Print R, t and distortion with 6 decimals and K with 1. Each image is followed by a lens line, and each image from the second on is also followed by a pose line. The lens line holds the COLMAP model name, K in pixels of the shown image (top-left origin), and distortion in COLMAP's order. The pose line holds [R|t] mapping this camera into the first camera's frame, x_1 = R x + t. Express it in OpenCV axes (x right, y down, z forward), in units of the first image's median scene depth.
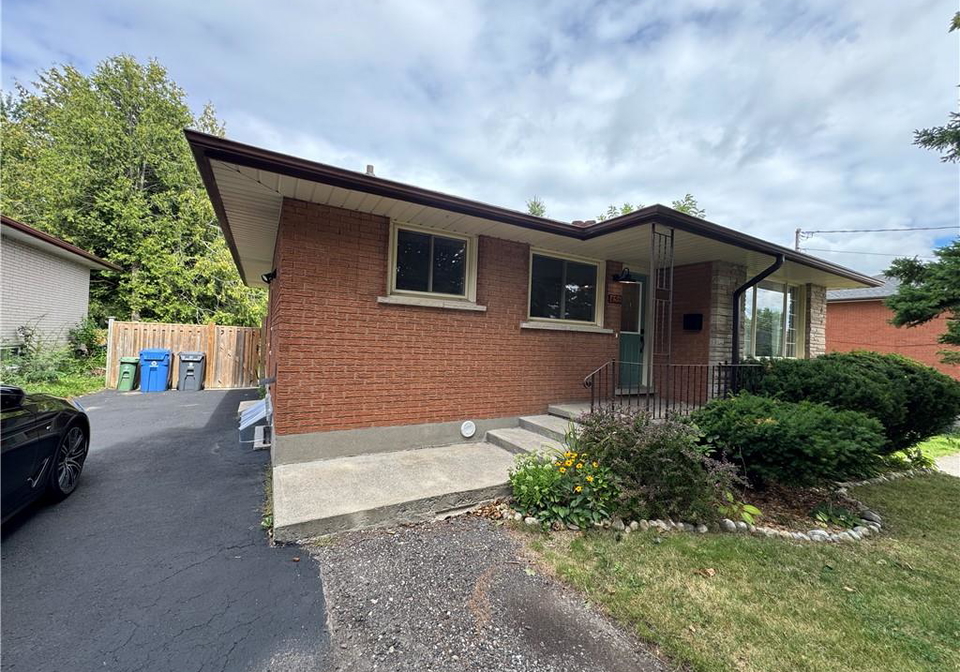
lens RADIAL K [[382.0, 0, 481.8], [0, 382.0, 335.1], [0, 0, 1]] dist [-0.002157, 0.000230]
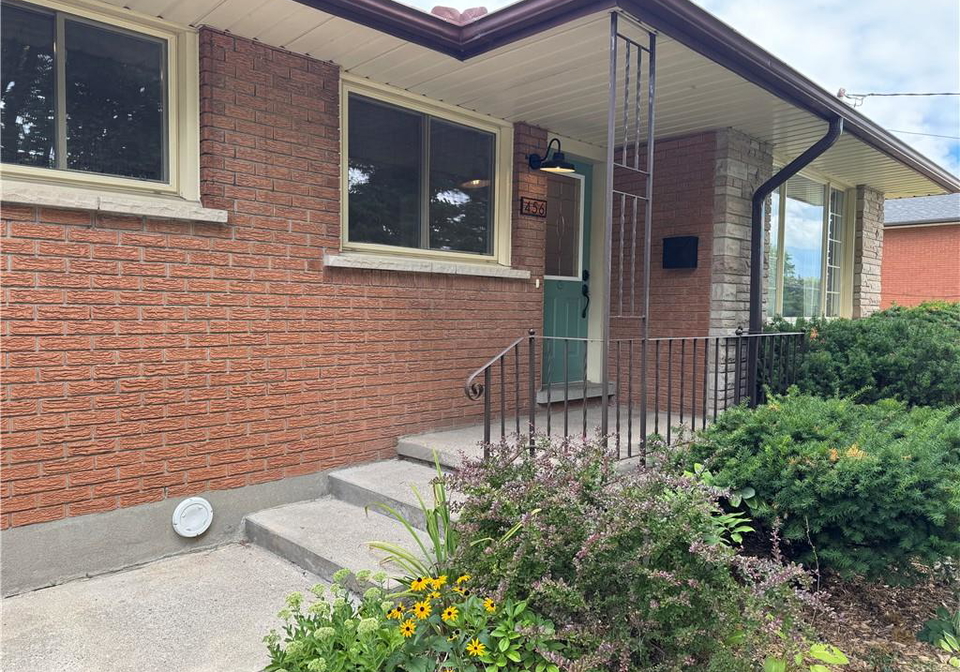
lens RADIAL K [[674.2, 0, 480.8], [0, 674.2, 343.4], [0, 0, 1]] dist [0.032711, -0.002973]
pose [[0.967469, -0.040440, 0.249738, 0.092107], [0.022765, 0.997053, 0.073262, 0.018116], [-0.251964, -0.065194, 0.965538, 0.257481]]
